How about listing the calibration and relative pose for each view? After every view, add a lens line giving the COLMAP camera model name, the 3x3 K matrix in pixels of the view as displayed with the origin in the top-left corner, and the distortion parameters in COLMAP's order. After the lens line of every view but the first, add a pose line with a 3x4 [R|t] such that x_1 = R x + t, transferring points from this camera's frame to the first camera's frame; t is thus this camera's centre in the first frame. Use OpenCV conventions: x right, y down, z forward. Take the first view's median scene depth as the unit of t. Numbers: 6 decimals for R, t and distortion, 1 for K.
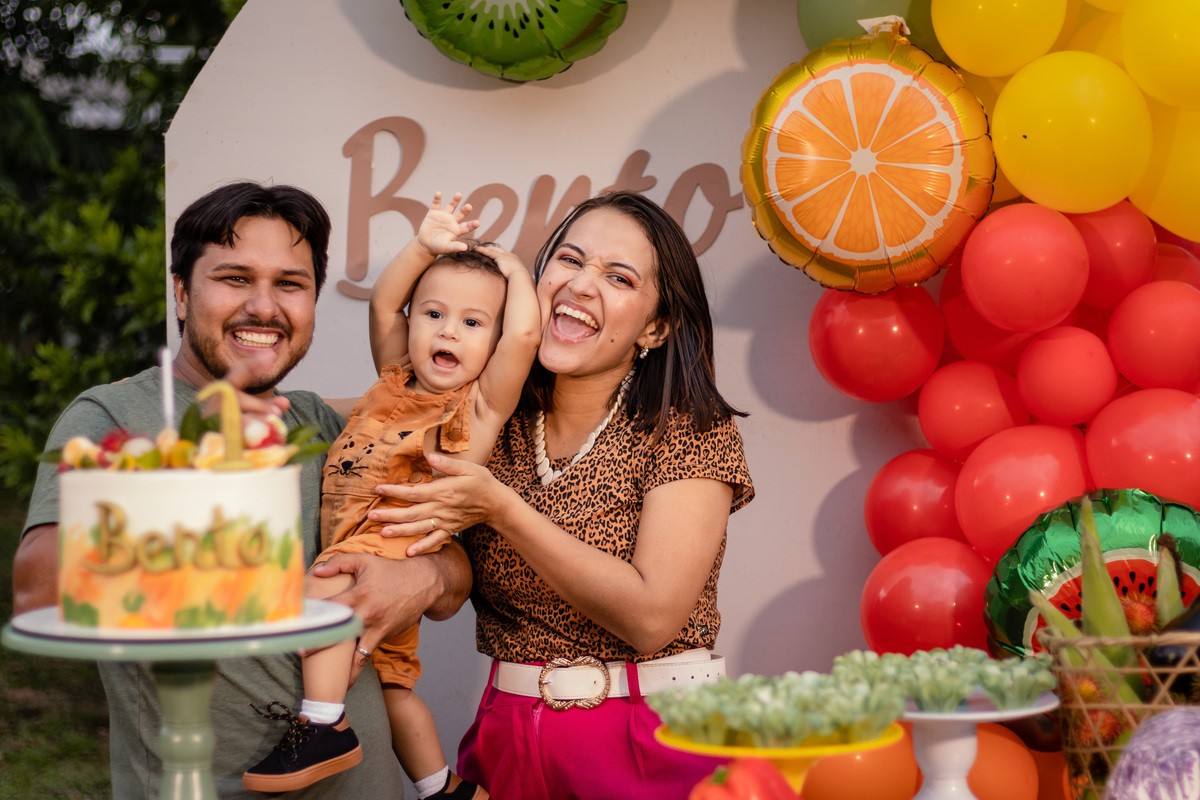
lens RADIAL K [[2821.4, 0, 581.8], [0, 2821.4, 350.8], [0, 0, 1]] dist [-0.153140, 0.000000]
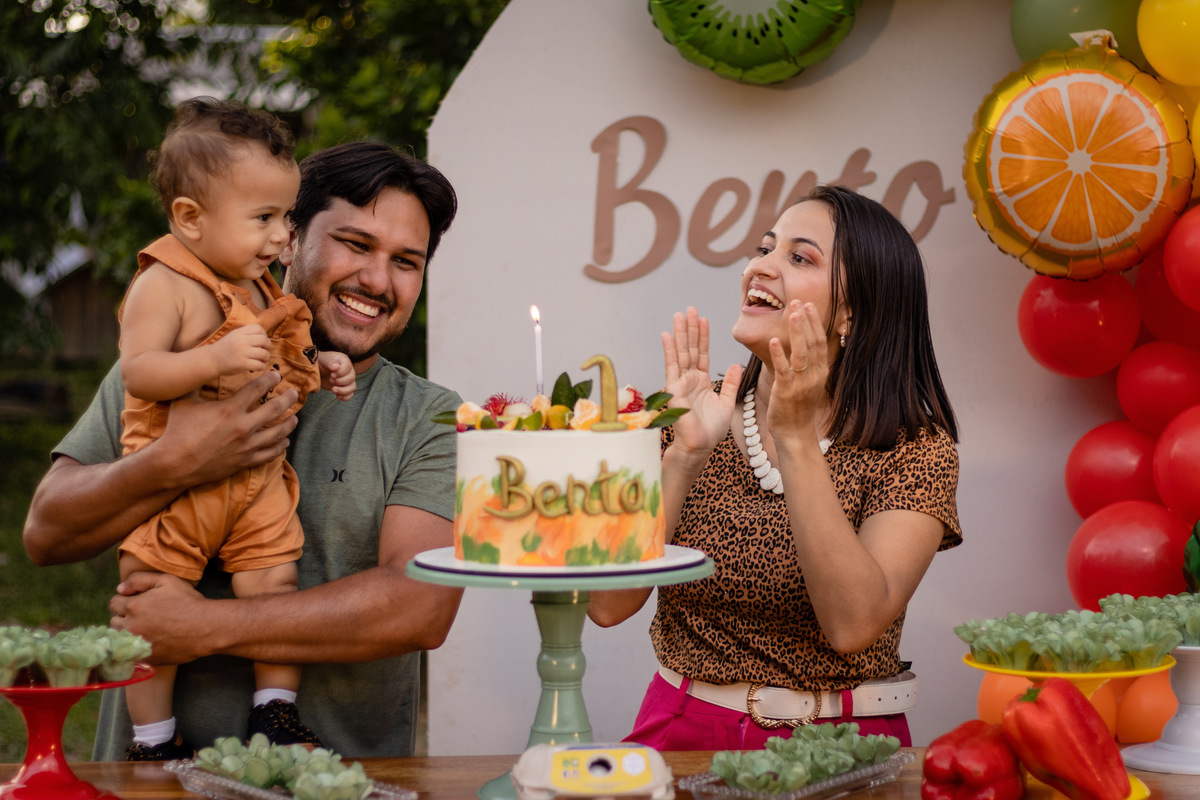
lens RADIAL K [[2821.4, 0, 605.0], [0, 2821.4, 396.7], [0, 0, 1]] dist [-0.153140, 0.000000]
pose [[0.999962, 0.008395, -0.002208, -0.083228], [-0.008341, 0.999683, 0.023751, 0.000754], [0.002406, -0.023731, 0.999715, -0.109215]]
